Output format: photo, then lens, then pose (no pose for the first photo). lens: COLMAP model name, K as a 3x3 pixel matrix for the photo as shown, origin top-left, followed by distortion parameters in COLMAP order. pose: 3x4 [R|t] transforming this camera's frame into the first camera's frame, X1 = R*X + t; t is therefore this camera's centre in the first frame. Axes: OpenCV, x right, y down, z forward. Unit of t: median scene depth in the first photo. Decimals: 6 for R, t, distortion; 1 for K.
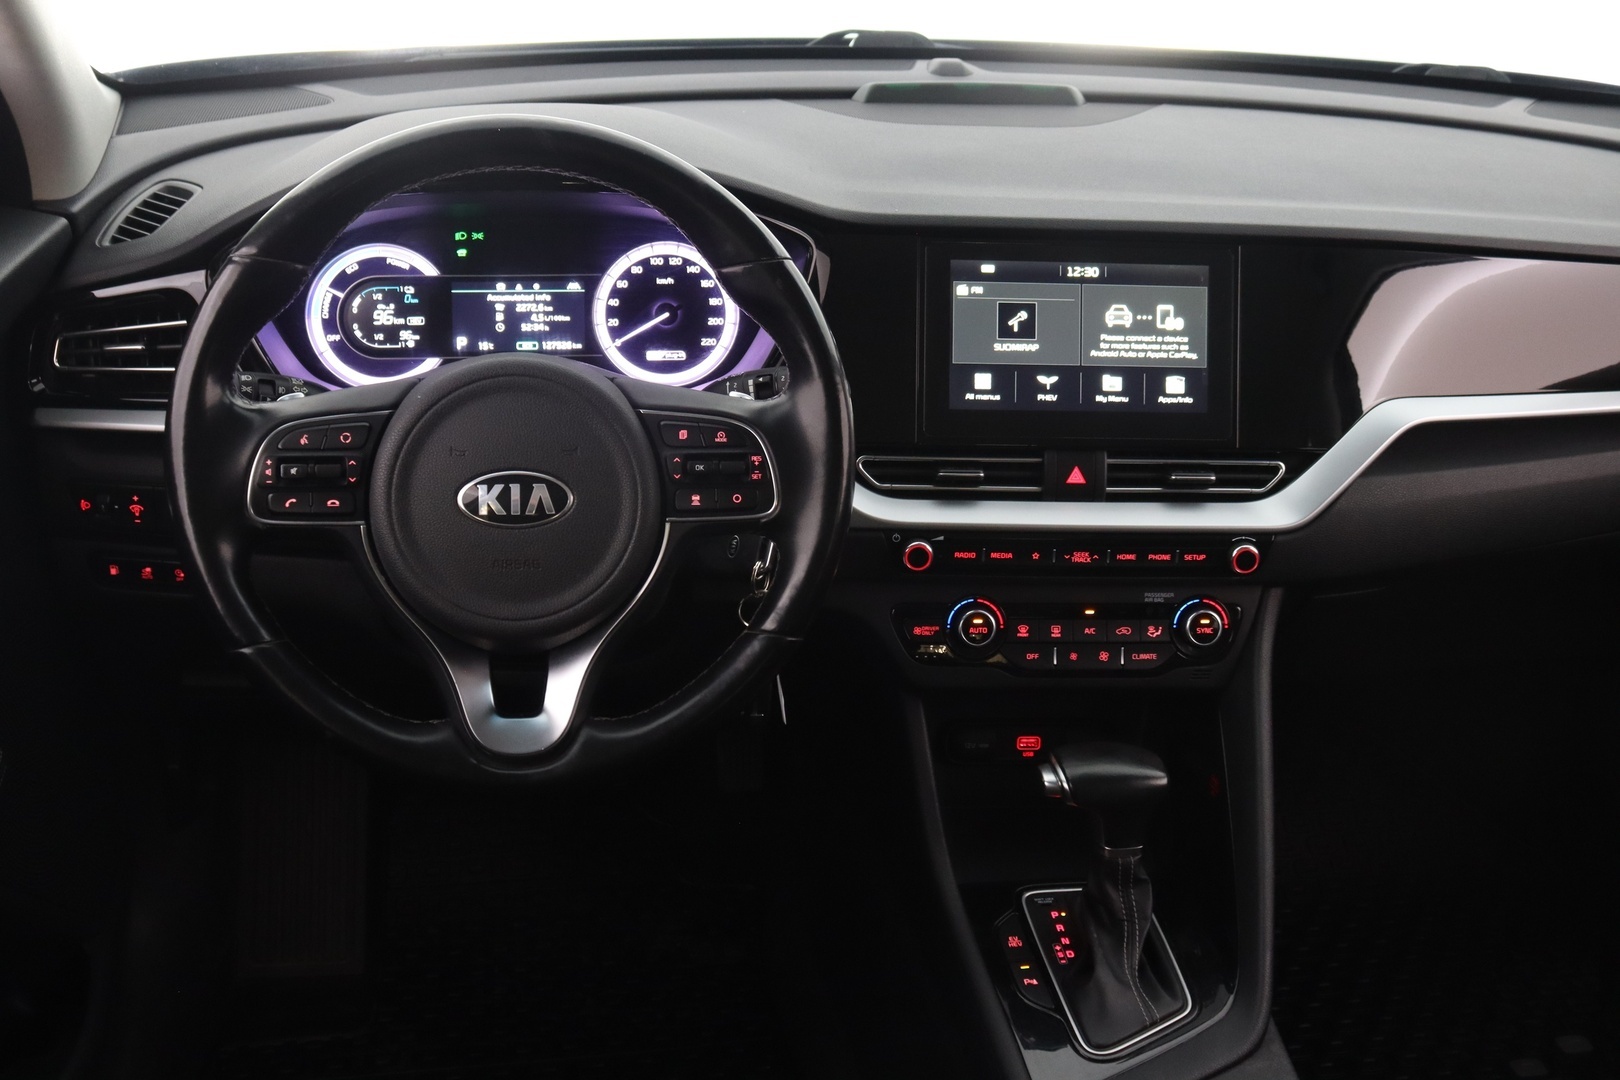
lens RADIAL K [[1690.4, 0, 810.0], [0, 1690.4, 540.0], [0, 0, 1]] dist [-0.106105, 0.021231]
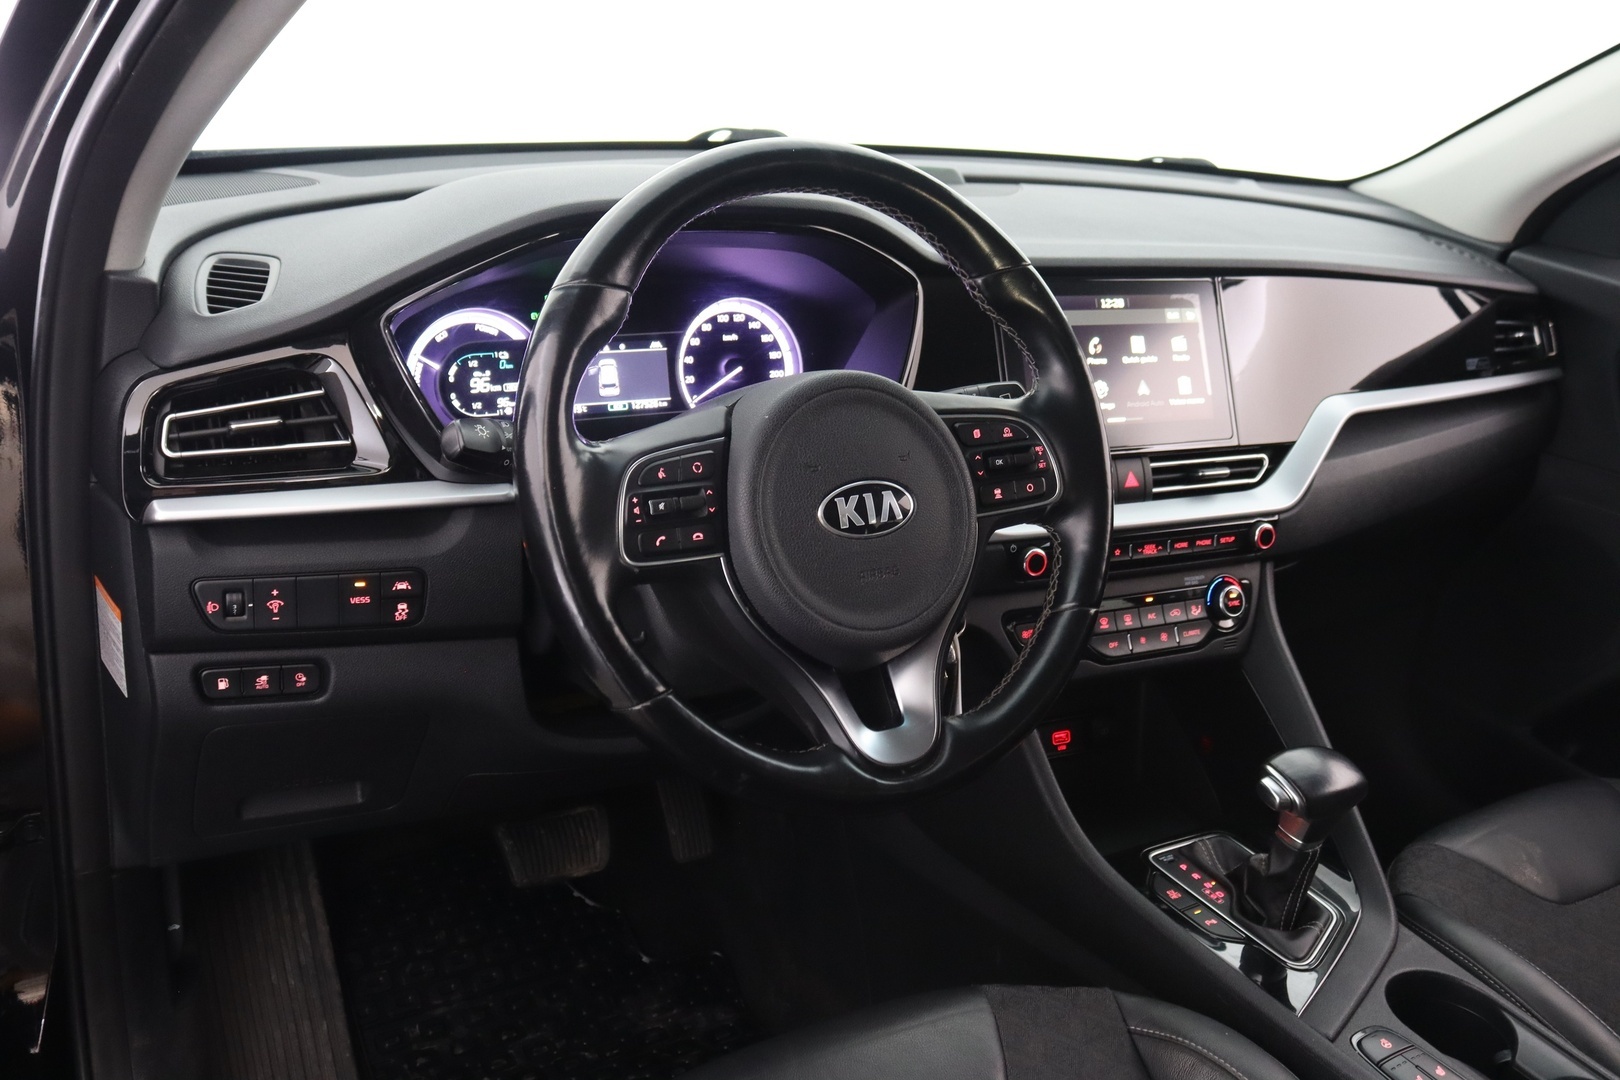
lens RADIAL K [[1521.2, 0, 810.0], [0, 1521.2, 540.0], [0, 0, 1]] dist [-0.114357, -0.005581]
pose [[0.915823, -0.103304, 0.388067, -0.432553], [0.138139, 0.988414, -0.062886, 0.035324], [-0.377074, 0.111199, 0.919483, 0.147992]]
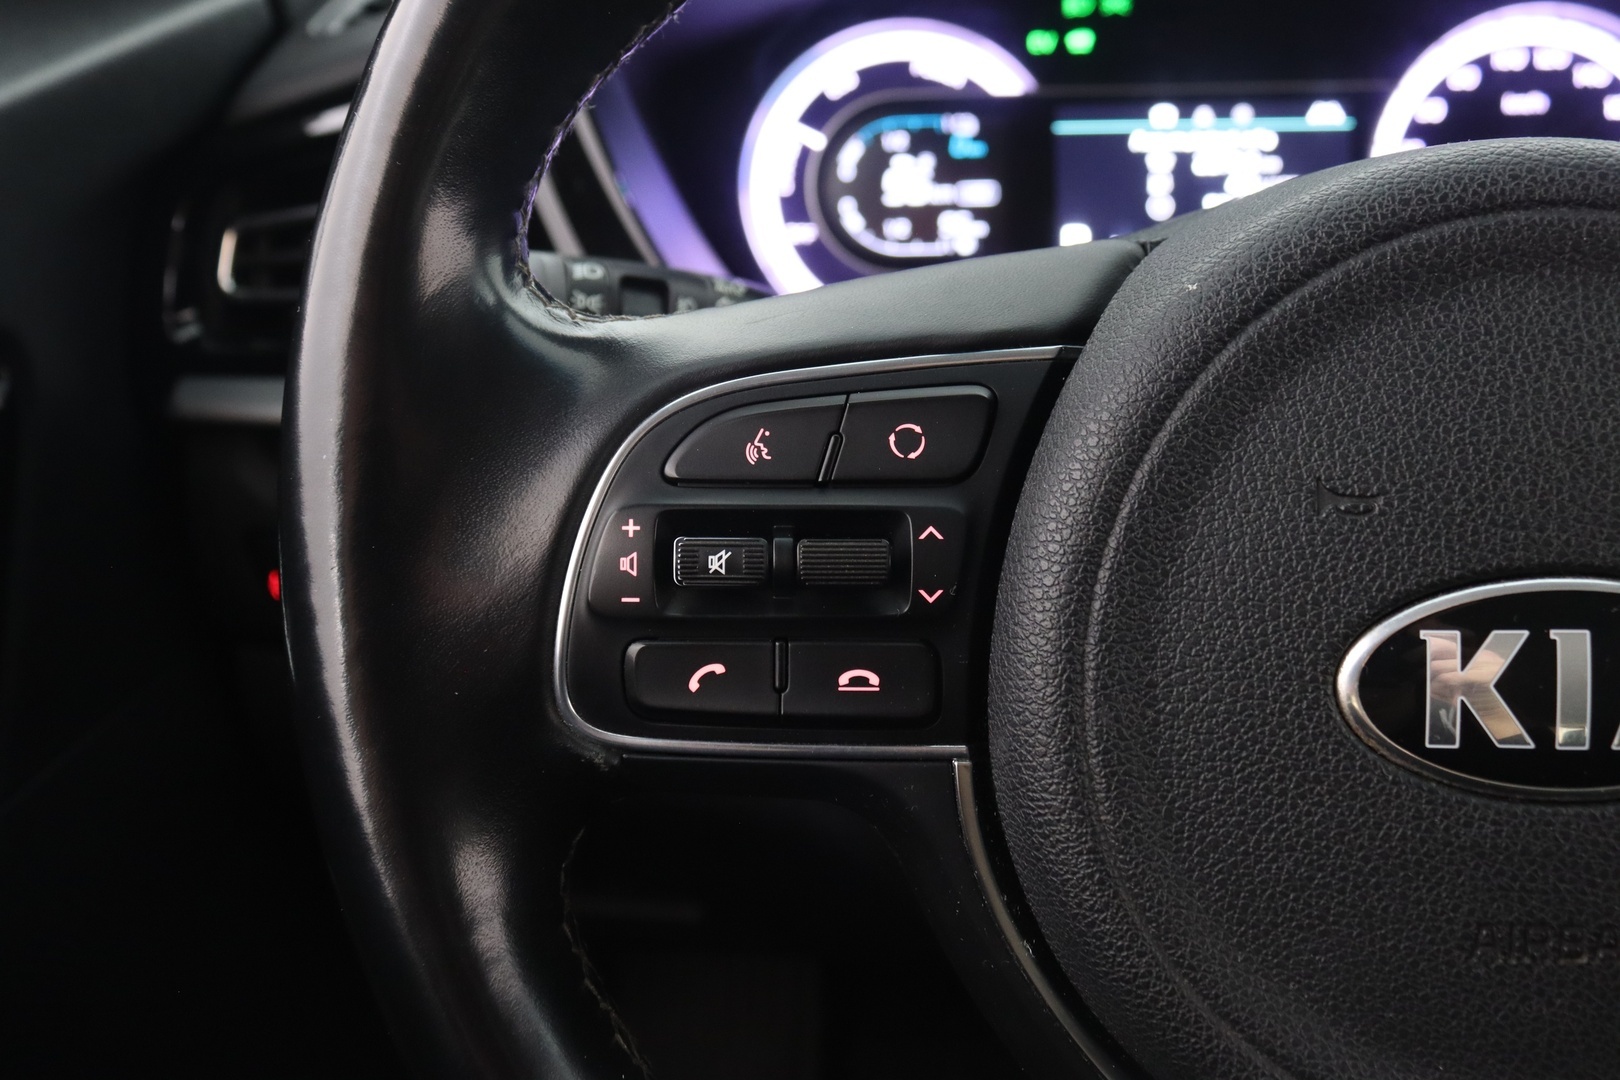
lens RADIAL K [[1604.6, 0, 810.0], [0, 1604.6, 540.0], [0, 0, 1]] dist [-0.098463, 0.019035]
pose [[0.972547, 0.016968, -0.232086, -0.179979], [-0.018648, 0.999813, -0.005048, -0.033626], [0.231957, 0.009238, 0.972682, 0.577399]]
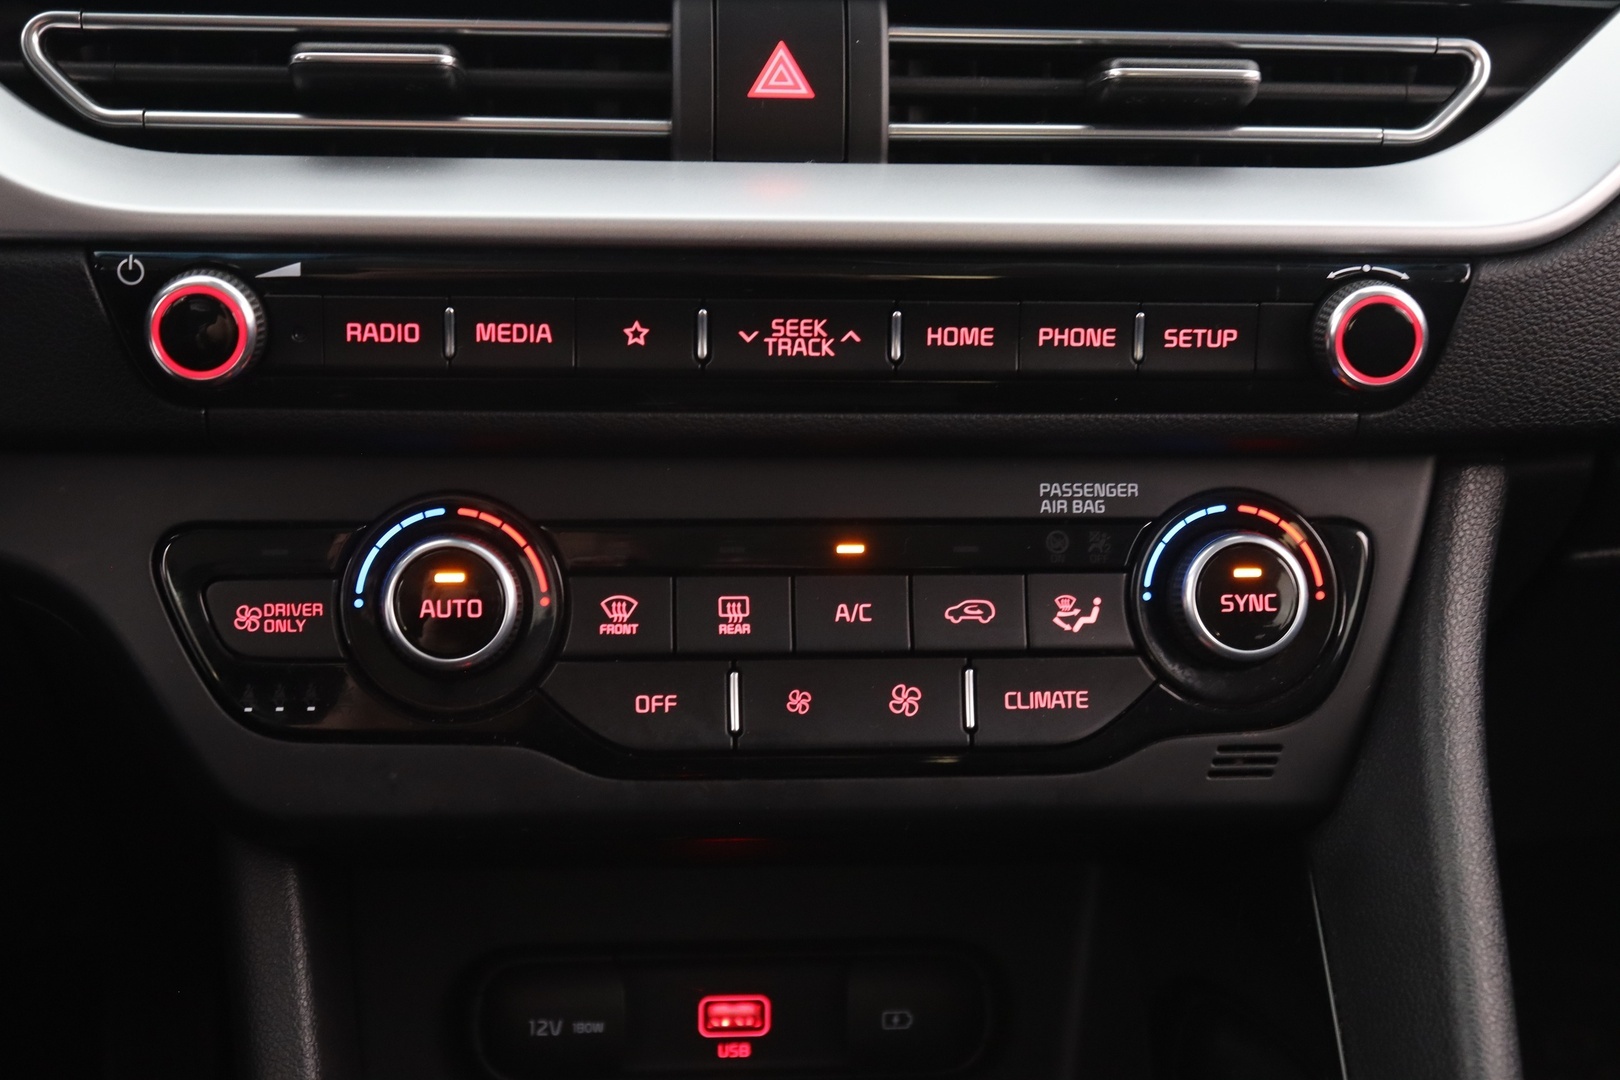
lens RADIAL K [[2200.6, 0, 810.0], [0, 2200.6, 540.0], [0, 0, 1]] dist [-0.044765, 0.000535]
pose [[0.999540, -0.018825, 0.023787, 0.149852], [0.021322, 0.993759, -0.109491, 0.082968], [-0.021578, 0.109948, 0.993703, 0.620361]]
